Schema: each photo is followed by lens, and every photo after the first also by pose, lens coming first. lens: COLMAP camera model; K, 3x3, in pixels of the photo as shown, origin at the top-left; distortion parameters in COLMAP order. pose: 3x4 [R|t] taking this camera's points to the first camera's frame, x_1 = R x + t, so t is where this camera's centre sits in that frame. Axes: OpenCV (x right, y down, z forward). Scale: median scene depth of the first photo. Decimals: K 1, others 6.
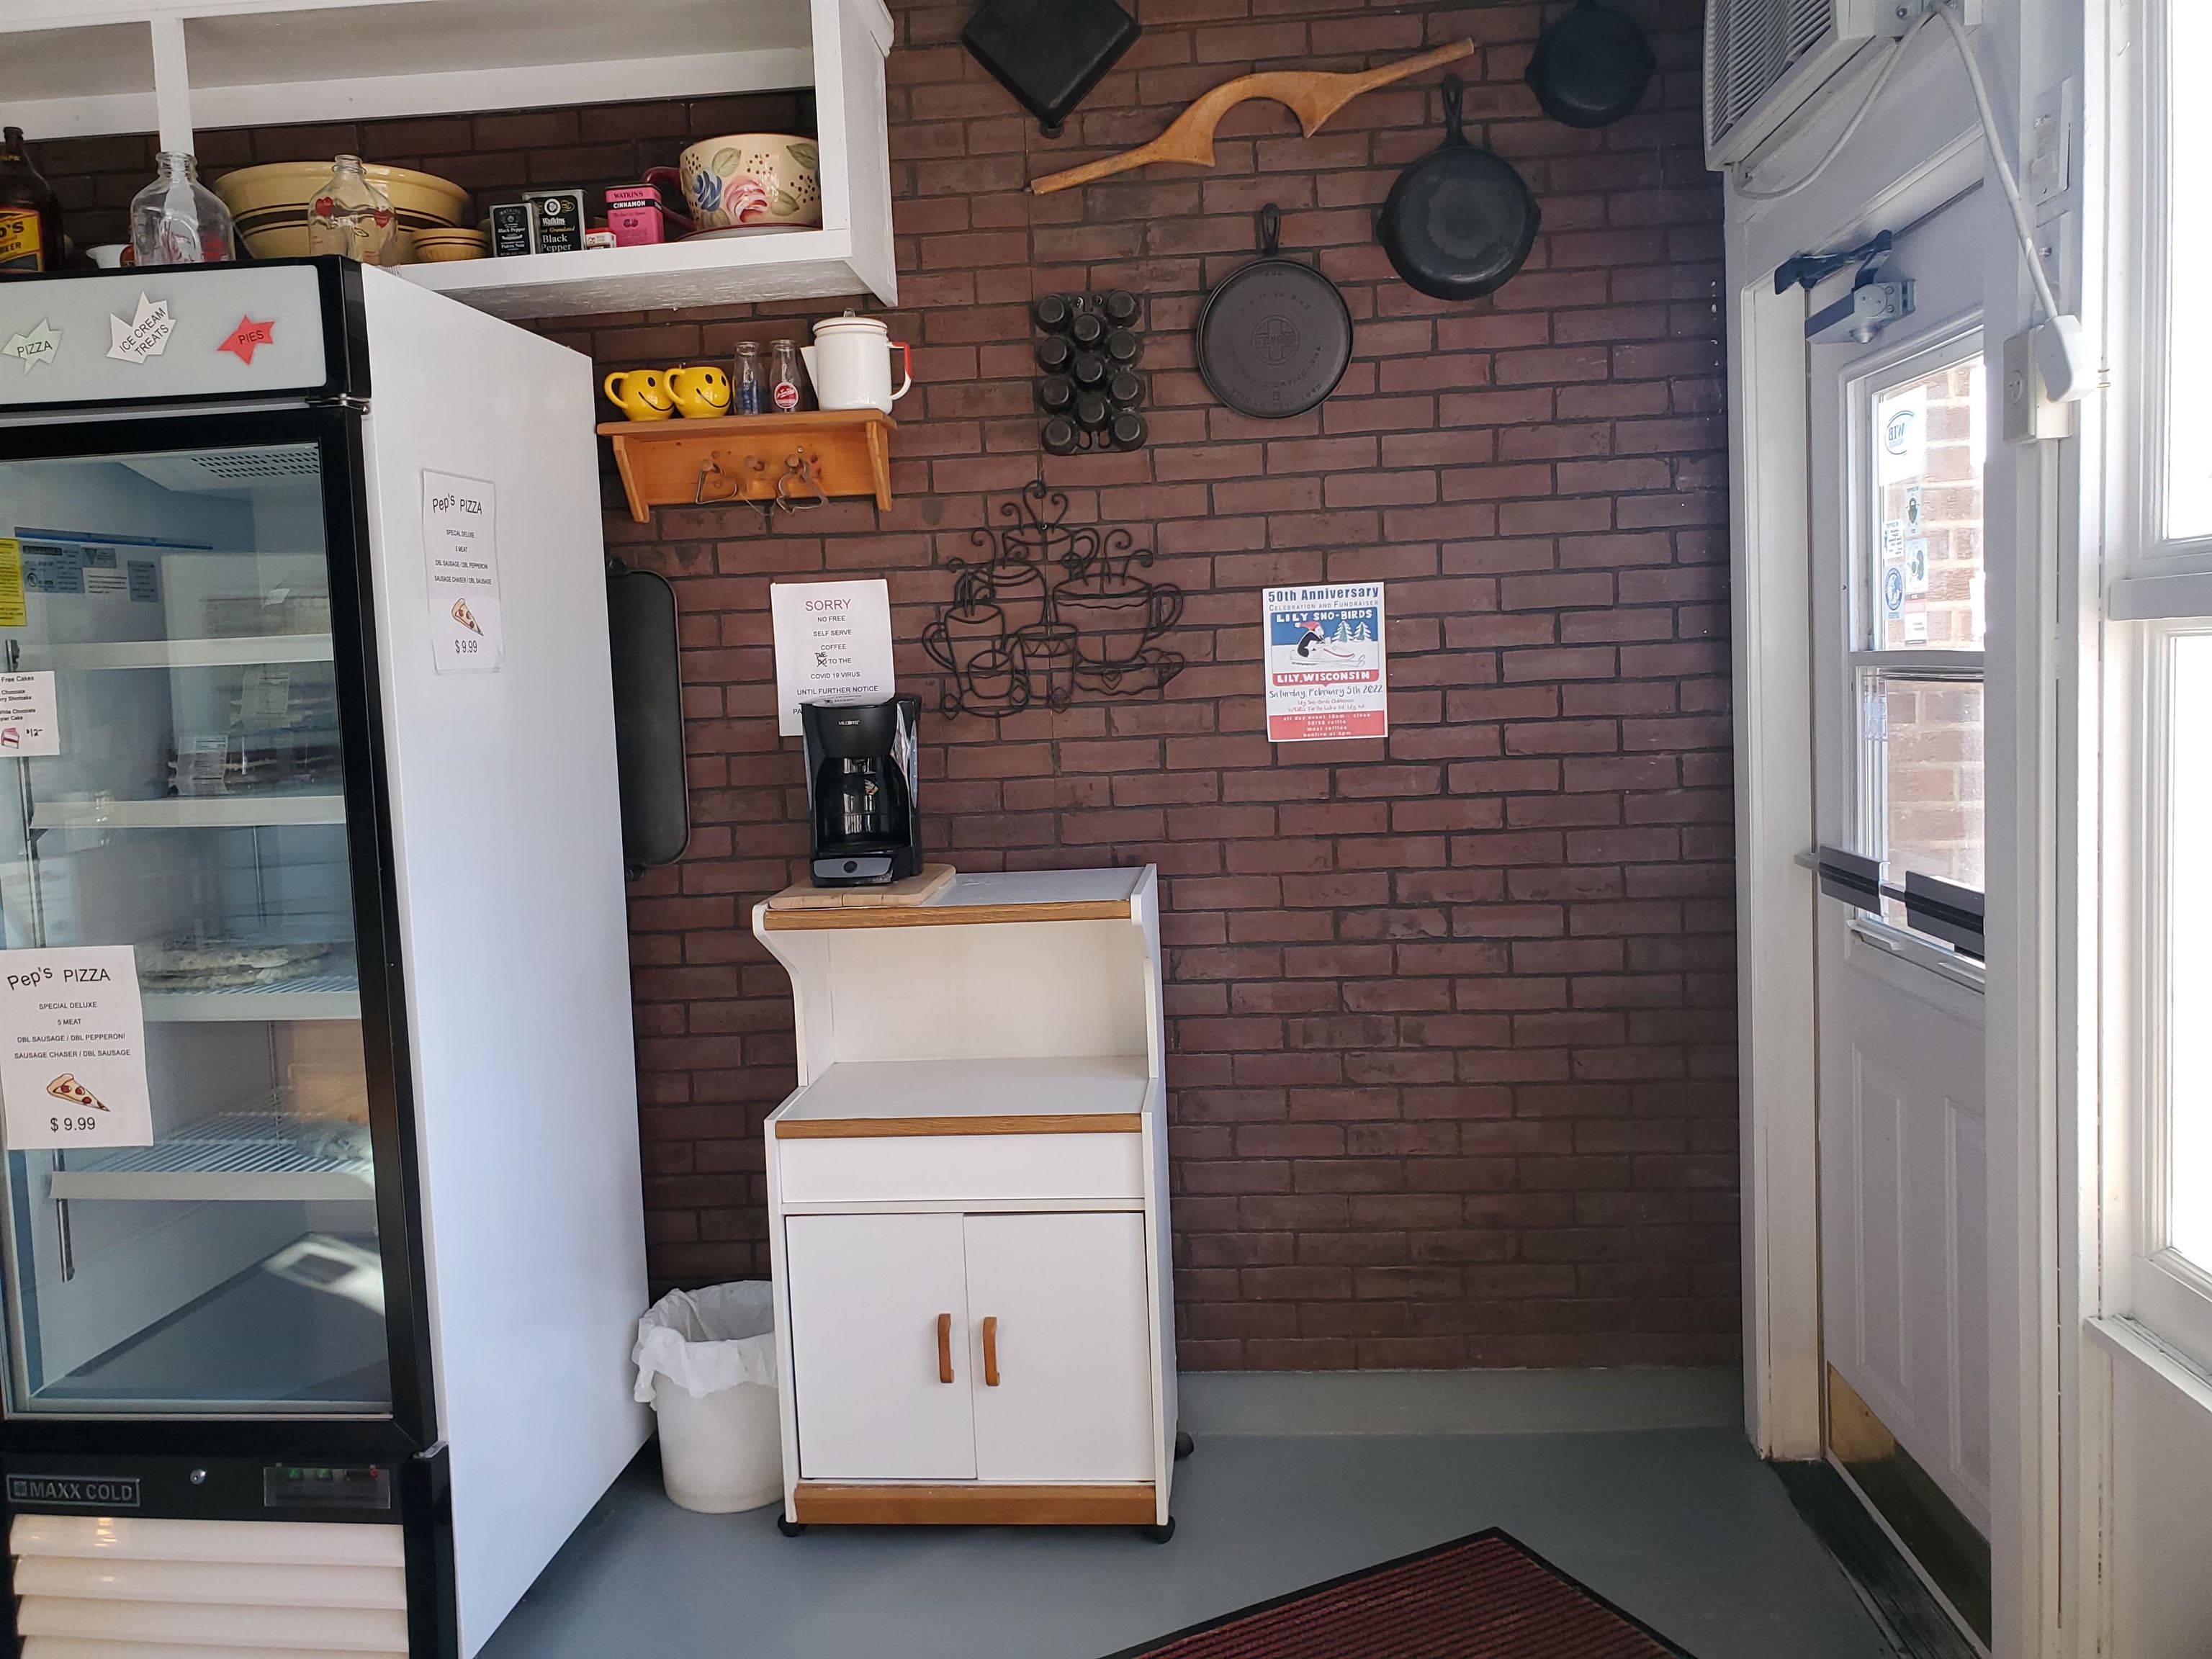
lens RADIAL K [[1701.0, 0, 1098.1], [0, 1701.0, 822.3], [0, 0, 1]] dist [0.010899, -0.007043]
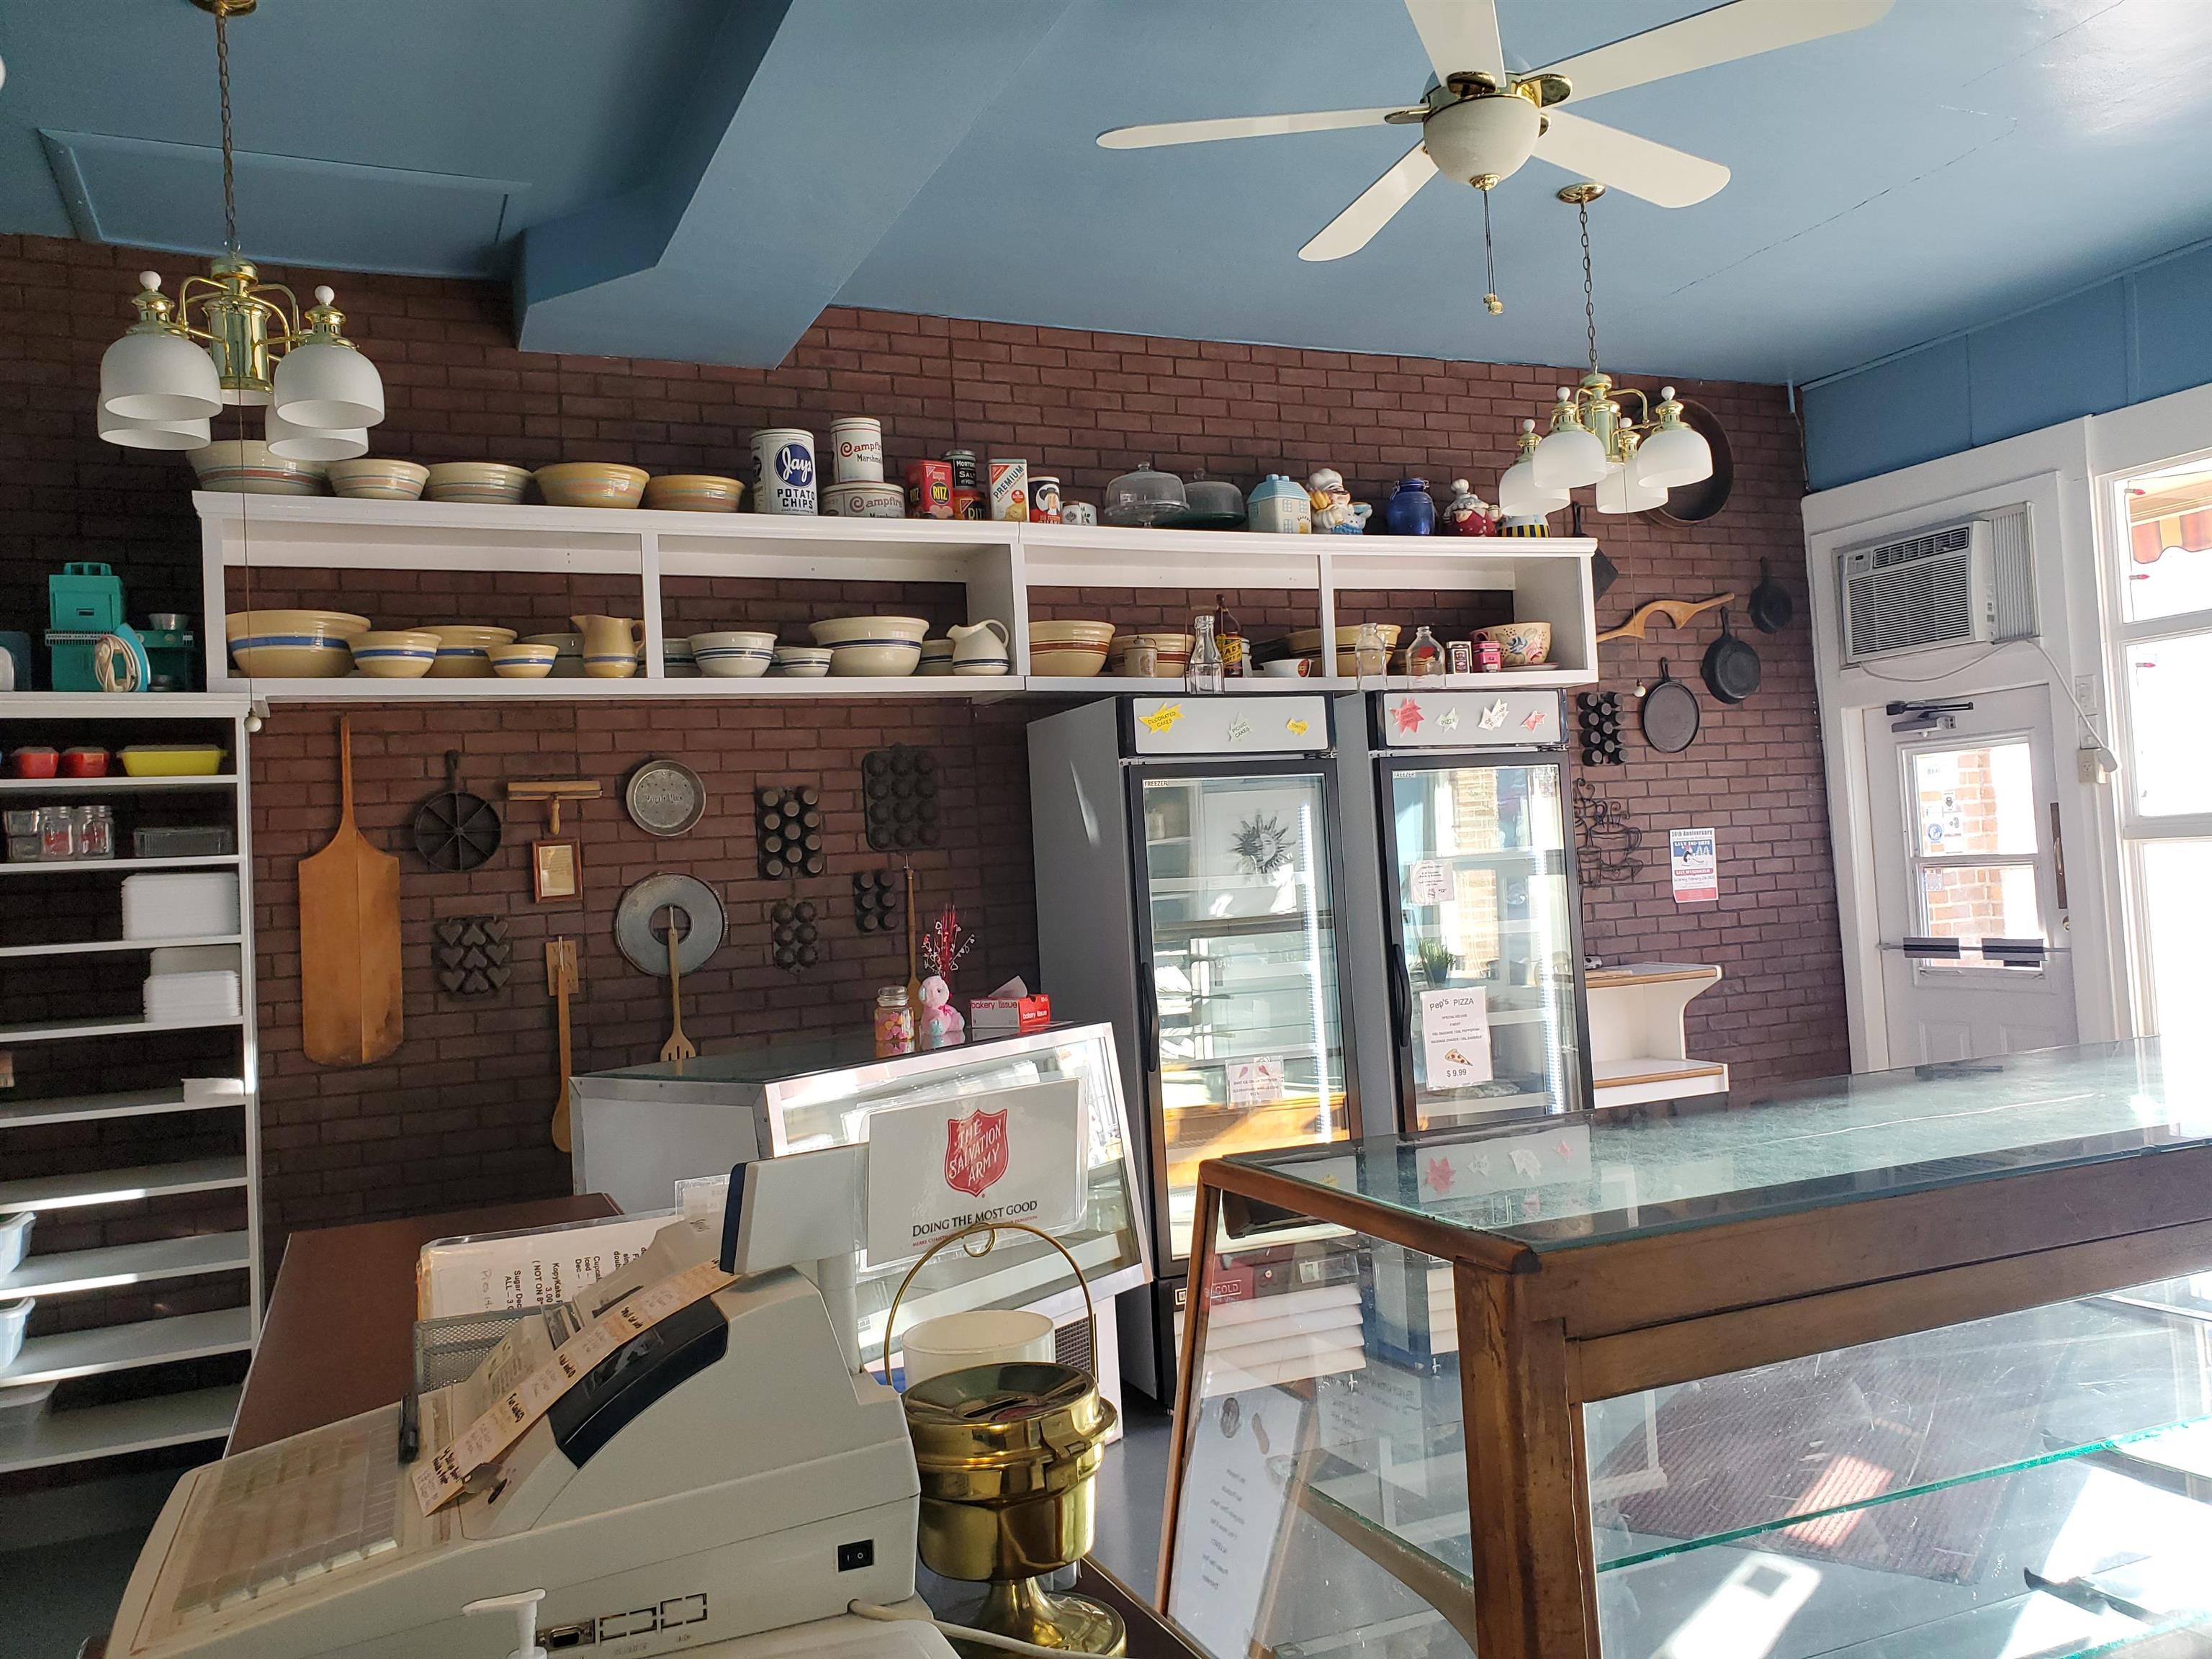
lens RADIAL K [[1701.0, 0, 1106.9], [0, 1701.0, 827.0], [0, 0, 1]] dist [0.010899, -0.007043]
pose [[0.883813, 0.008924, 0.467756, -1.538713], [0.059298, 0.989618, -0.130922, 0.096891], [-0.464068, 0.143448, 0.874108, -0.546160]]
